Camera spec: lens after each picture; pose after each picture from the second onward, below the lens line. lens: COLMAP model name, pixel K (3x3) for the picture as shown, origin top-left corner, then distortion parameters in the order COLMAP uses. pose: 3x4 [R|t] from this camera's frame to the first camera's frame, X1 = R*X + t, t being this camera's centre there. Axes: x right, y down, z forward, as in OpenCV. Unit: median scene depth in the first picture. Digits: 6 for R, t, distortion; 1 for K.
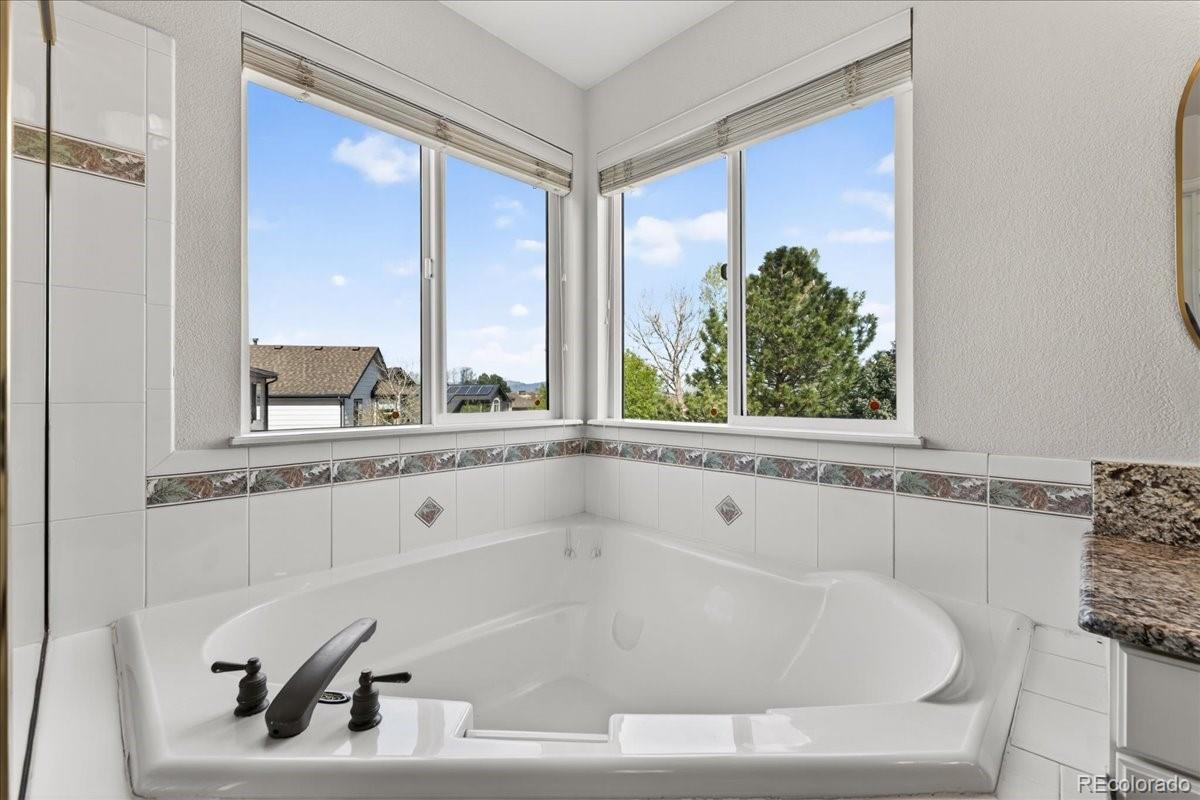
lens RADIAL K [[500.4, 0, 602.4], [0, 500.4, 392.9], [0, 0, 1]] dist [-0.007291, -0.000259]
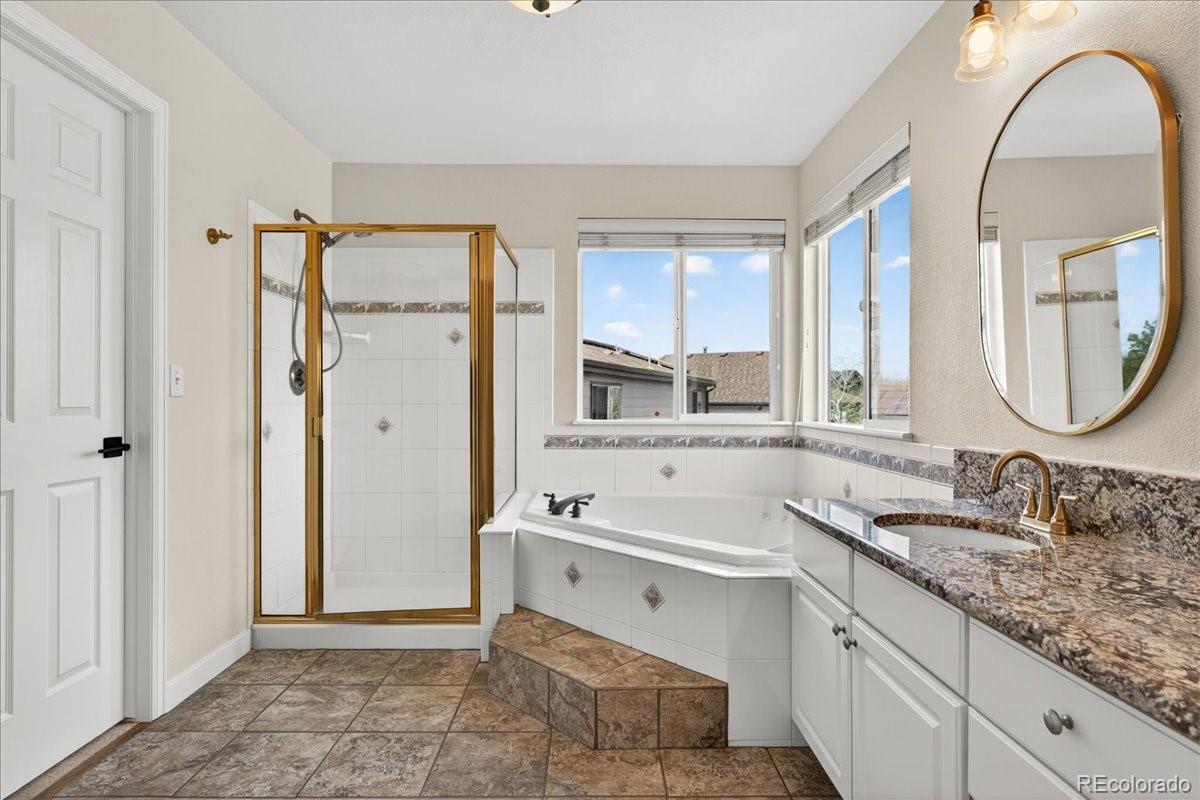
lens RADIAL K [[617.8, 0, 600.3], [0, 617.8, 399.2], [0, 0, 1]] dist [0.001211, 0.000151]
pose [[0.704588, -0.000406, -0.709616, 0.890877], [-0.001896, 0.999995, -0.002454, -0.000095], [0.709614, 0.003075, 0.704584, -0.582968]]
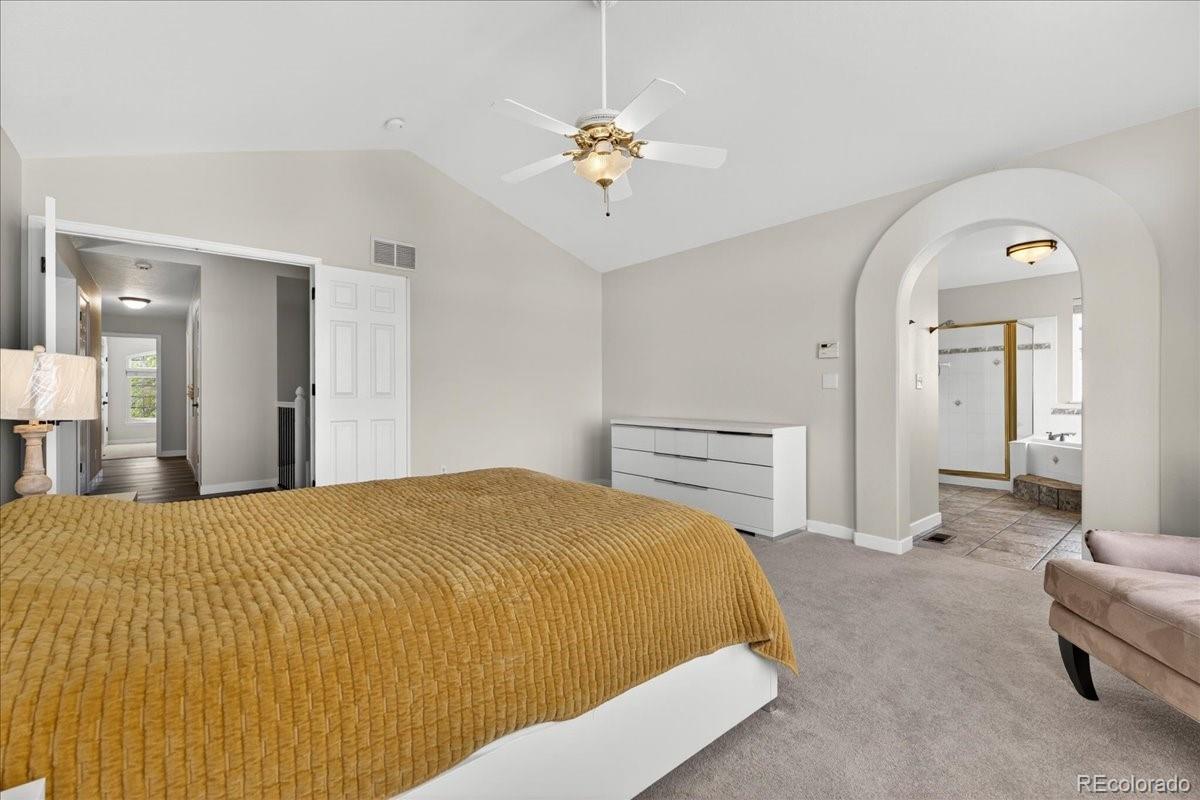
lens RADIAL K [[494.7, 0, 604.9], [0, 494.7, 395.1], [0, 0, 1]] dist [-0.002059, -0.000140]
pose [[-0.114901, 0.000576, -0.993377, 2.821650], [0.004223, 0.999991, 0.000092, 0.013694], [0.993368, -0.004185, -0.114902, -1.790473]]
